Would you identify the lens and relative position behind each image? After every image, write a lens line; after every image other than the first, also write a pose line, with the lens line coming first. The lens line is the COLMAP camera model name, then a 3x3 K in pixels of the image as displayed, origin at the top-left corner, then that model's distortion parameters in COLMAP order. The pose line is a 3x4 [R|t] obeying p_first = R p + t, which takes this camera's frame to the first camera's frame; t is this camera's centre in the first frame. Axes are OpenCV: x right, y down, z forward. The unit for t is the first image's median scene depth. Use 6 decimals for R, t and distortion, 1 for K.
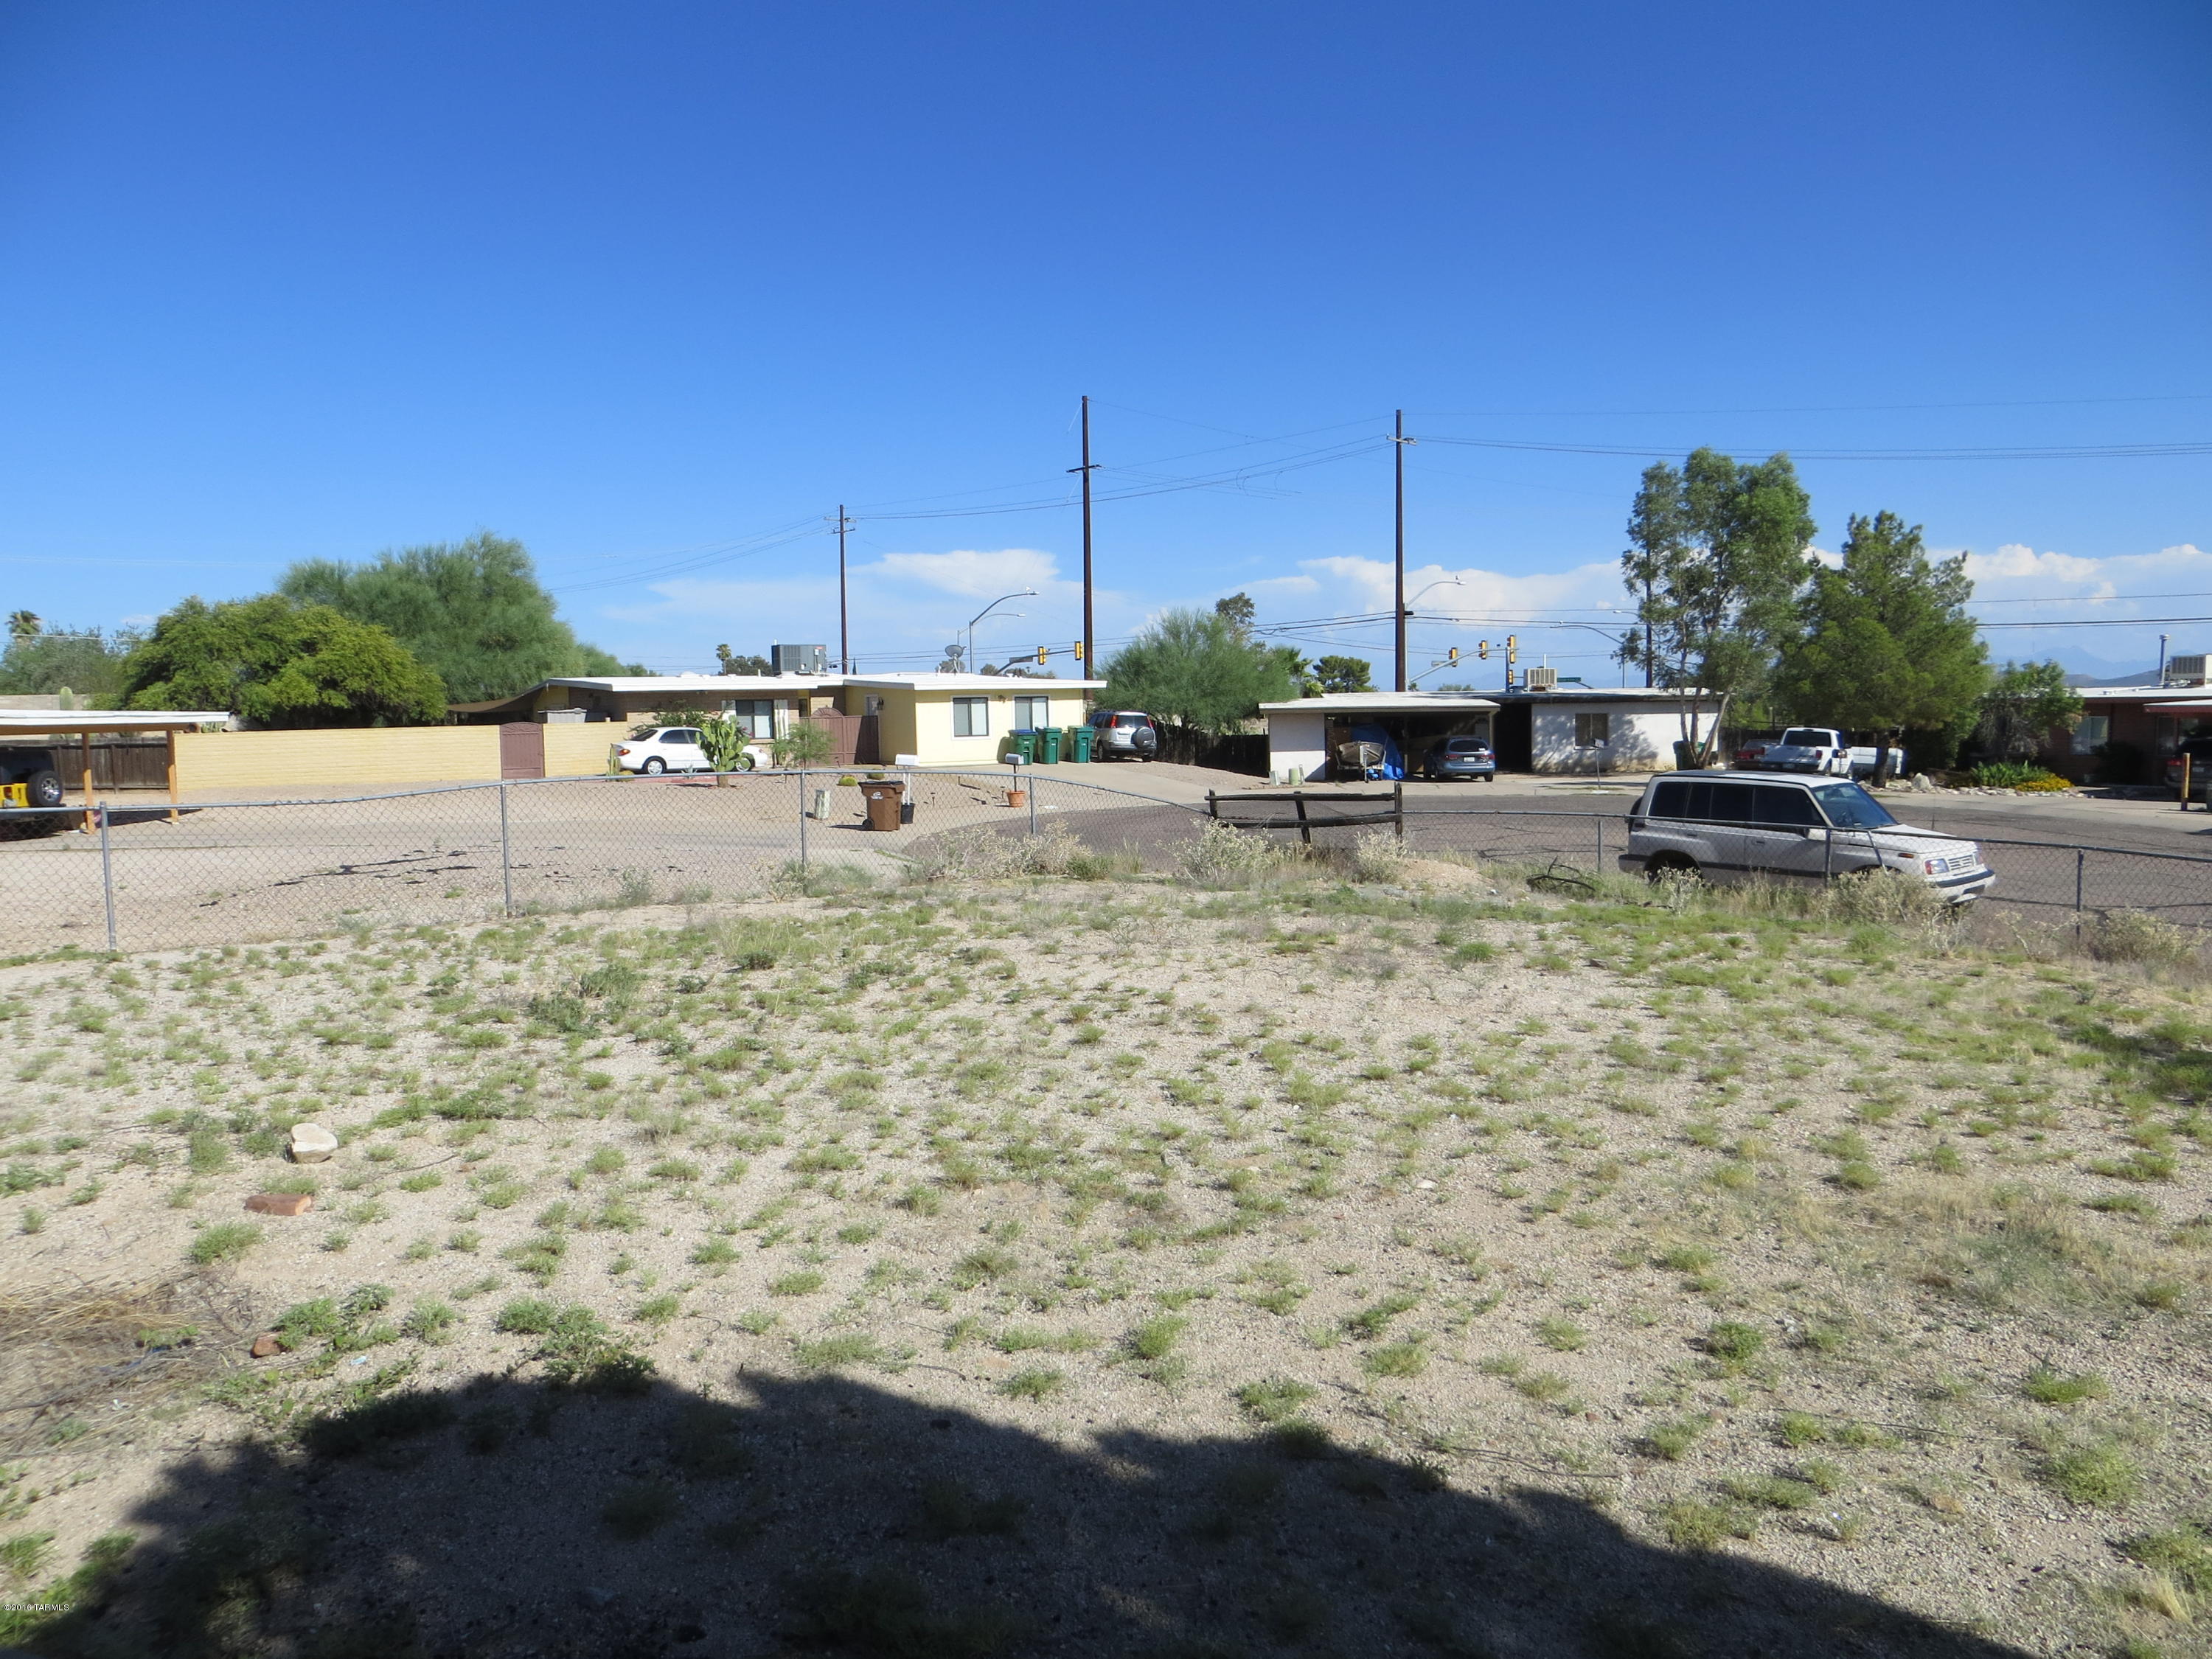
lens RADIAL K [[1642.1, 0, 1106.0], [0, 1642.1, 829.5], [0, 0, 1]] dist [-0.002569, 0.002677]
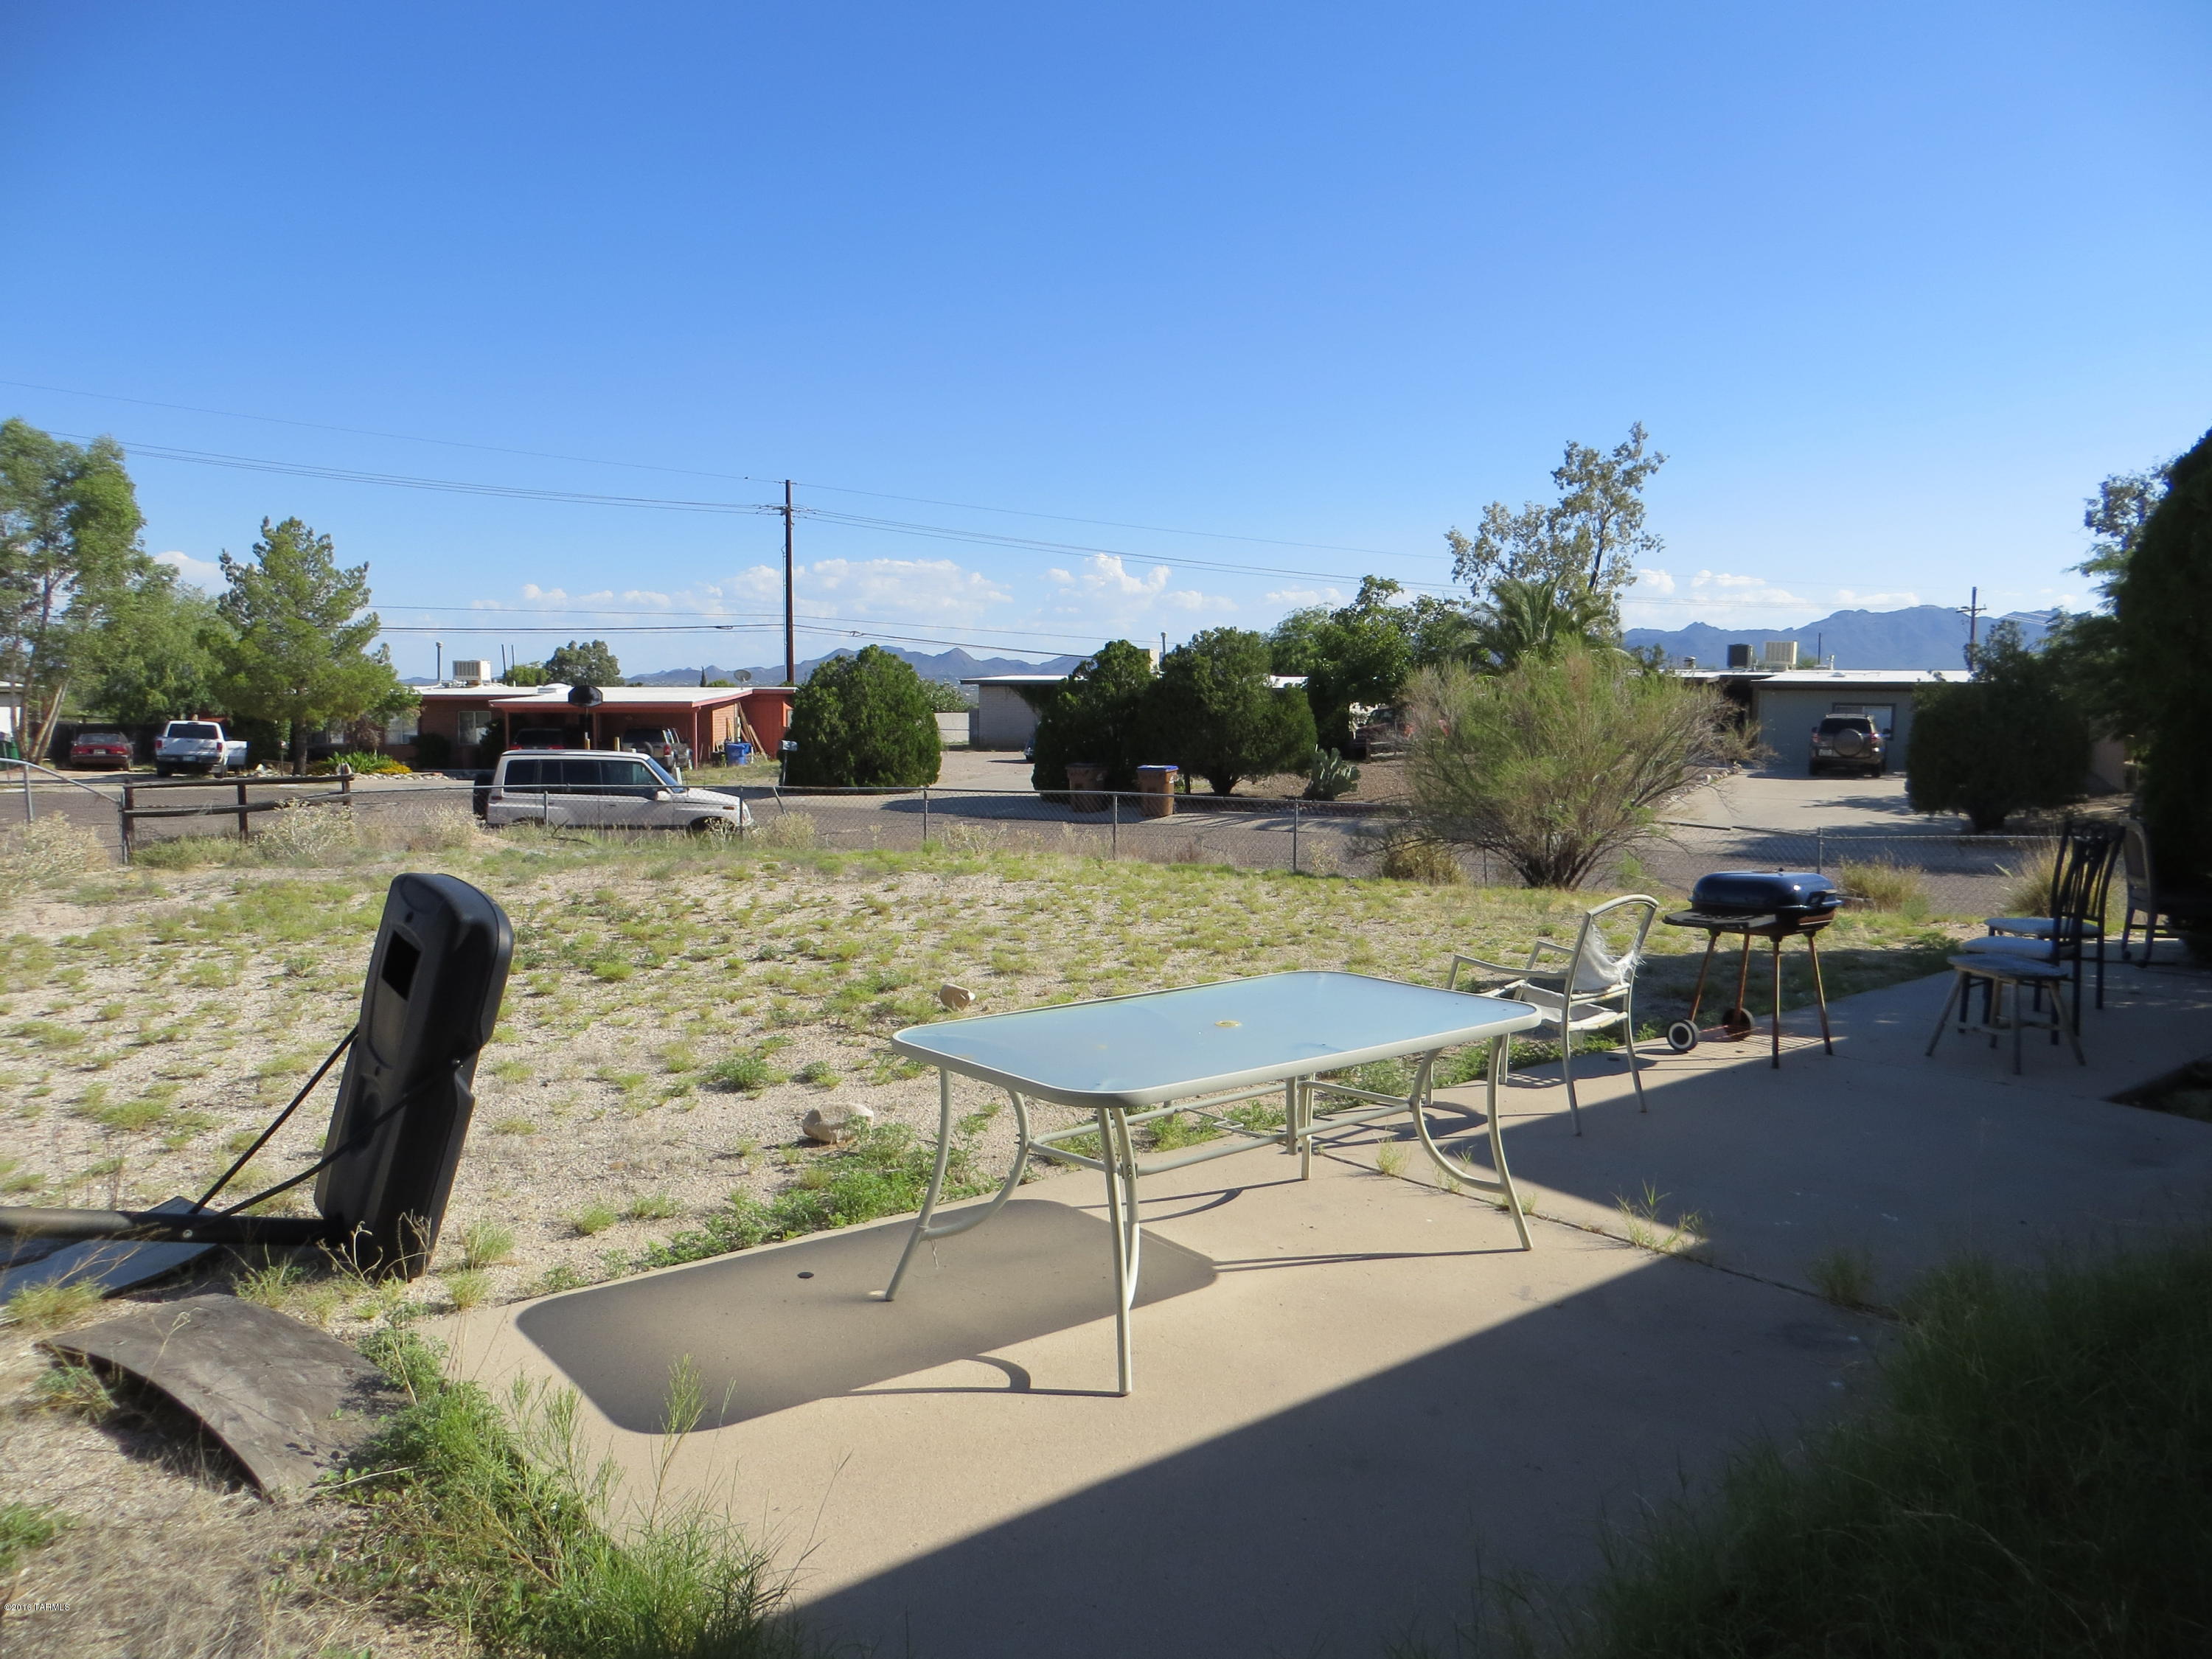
lens RADIAL K [[1642.1, 0, 1106.0], [0, 1642.1, 829.5], [0, 0, 1]] dist [-0.002569, 0.002677]
pose [[0.483955, -0.058560, 0.873131, -0.187366], [0.057275, 0.997739, 0.035171, 0.001342], [-0.873216, 0.032988, 0.486215, 0.019576]]
